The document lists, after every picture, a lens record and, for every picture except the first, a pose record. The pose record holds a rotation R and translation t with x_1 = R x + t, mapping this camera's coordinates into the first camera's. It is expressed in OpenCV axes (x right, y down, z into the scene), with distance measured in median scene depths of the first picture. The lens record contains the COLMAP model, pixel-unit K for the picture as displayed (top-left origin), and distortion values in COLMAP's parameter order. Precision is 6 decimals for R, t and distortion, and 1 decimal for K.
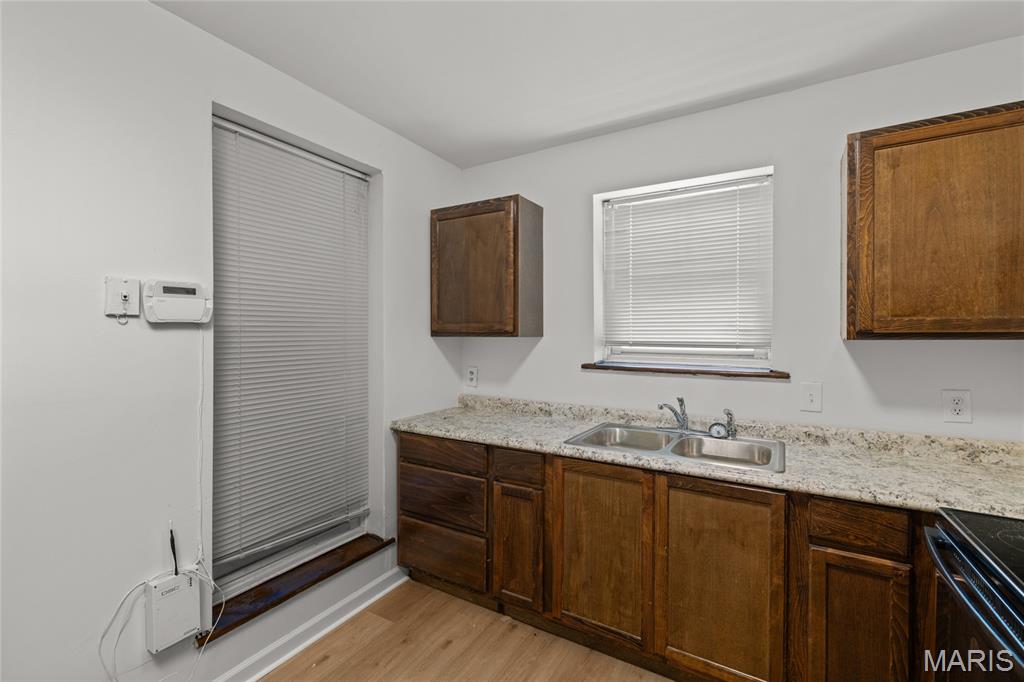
lens RADIAL K [[457.5, 0, 502.3], [0, 457.5, 336.6], [0, 0, 1]] dist [0.000486, 0.000528]
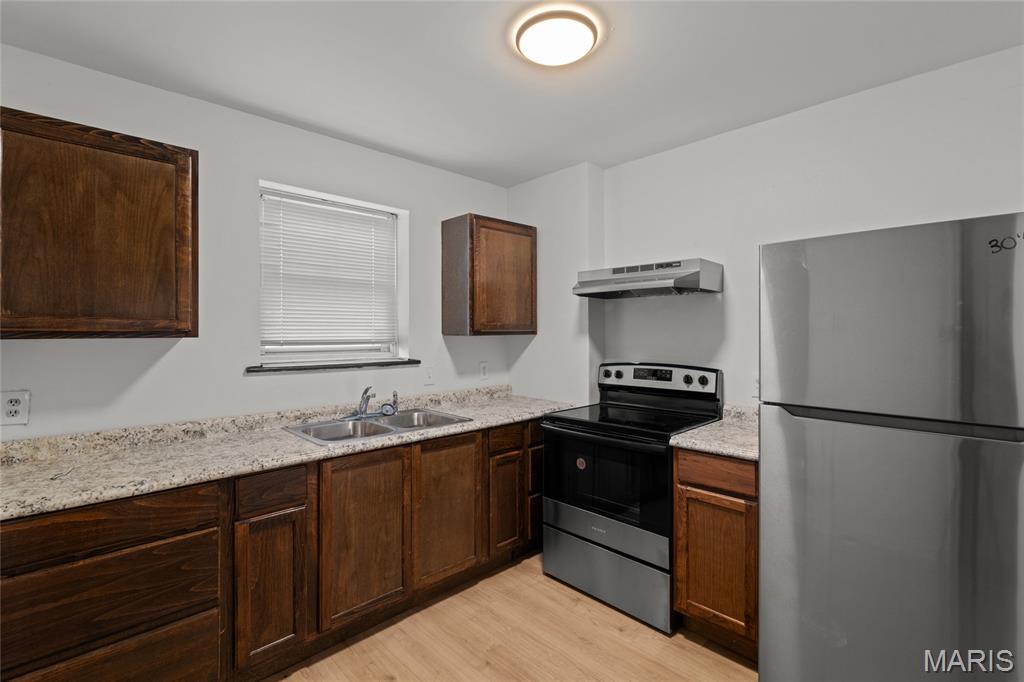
lens RADIAL K [[457.5, 0, 501.7], [0, 457.5, 331.8], [0, 0, 1]] dist [0.000486, 0.000528]
pose [[0.266321, -0.002161, 0.963882, -0.625390], [0.007269, 0.999974, 0.000234, -0.005950], [-0.963857, 0.006944, 0.266330, 0.340069]]
